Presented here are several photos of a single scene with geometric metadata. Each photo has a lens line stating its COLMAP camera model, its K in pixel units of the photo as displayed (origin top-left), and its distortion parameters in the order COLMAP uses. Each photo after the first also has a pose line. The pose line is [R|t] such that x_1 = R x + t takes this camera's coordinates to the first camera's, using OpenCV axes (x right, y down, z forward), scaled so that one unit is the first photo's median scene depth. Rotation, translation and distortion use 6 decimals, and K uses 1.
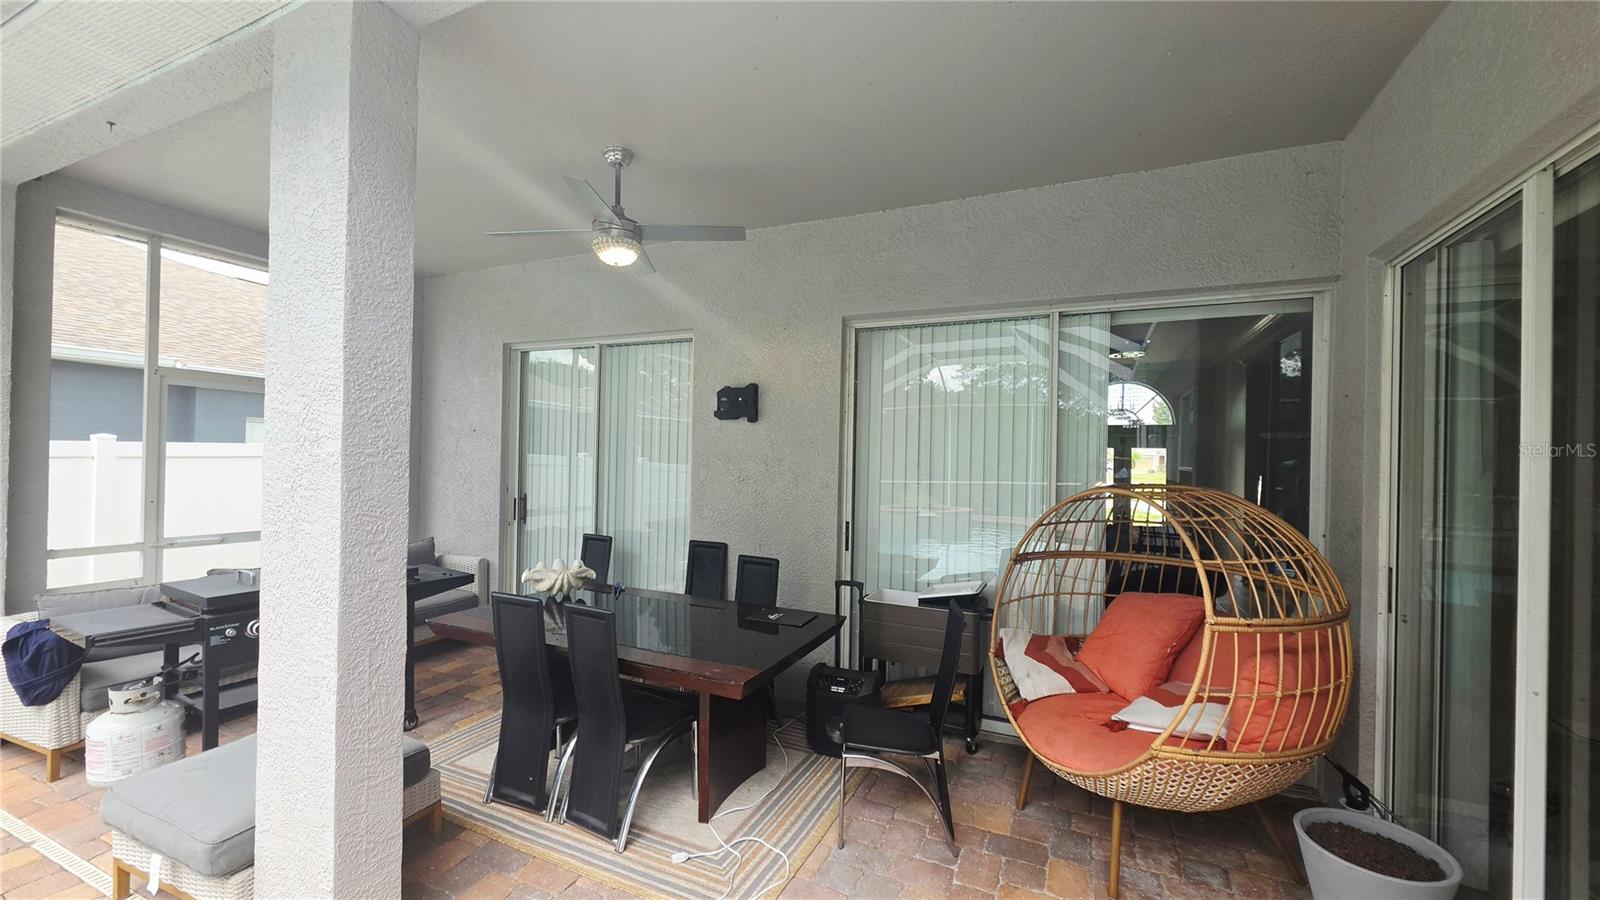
lens RADIAL K [[635.2, 0, 791.7], [0, 635.2, 456.5], [0, 0, 1]] dist [-0.001076, 0.000212]
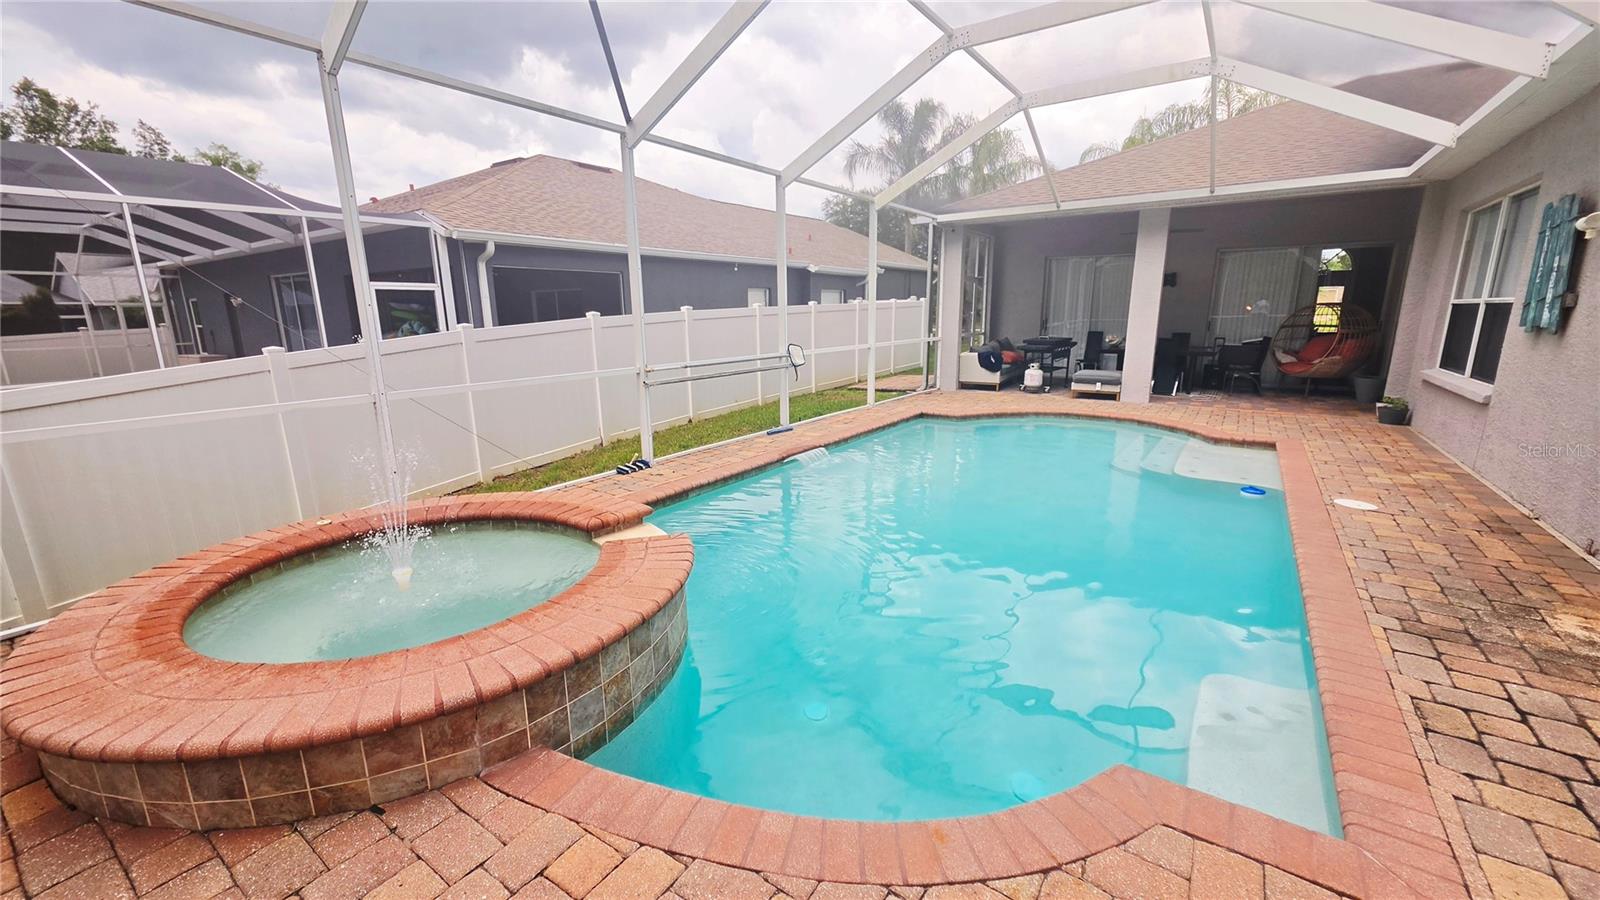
lens RADIAL K [[635.2, 0, 791.7], [0, 635.2, 456.5], [0, 0, 1]] dist [-0.001076, 0.000212]
pose [[0.983820, 0.003084, -0.179132, -1.228329], [0.036985, 0.974818, 0.219911, -0.002314], [0.175299, -0.222979, 0.958932, -2.180681]]
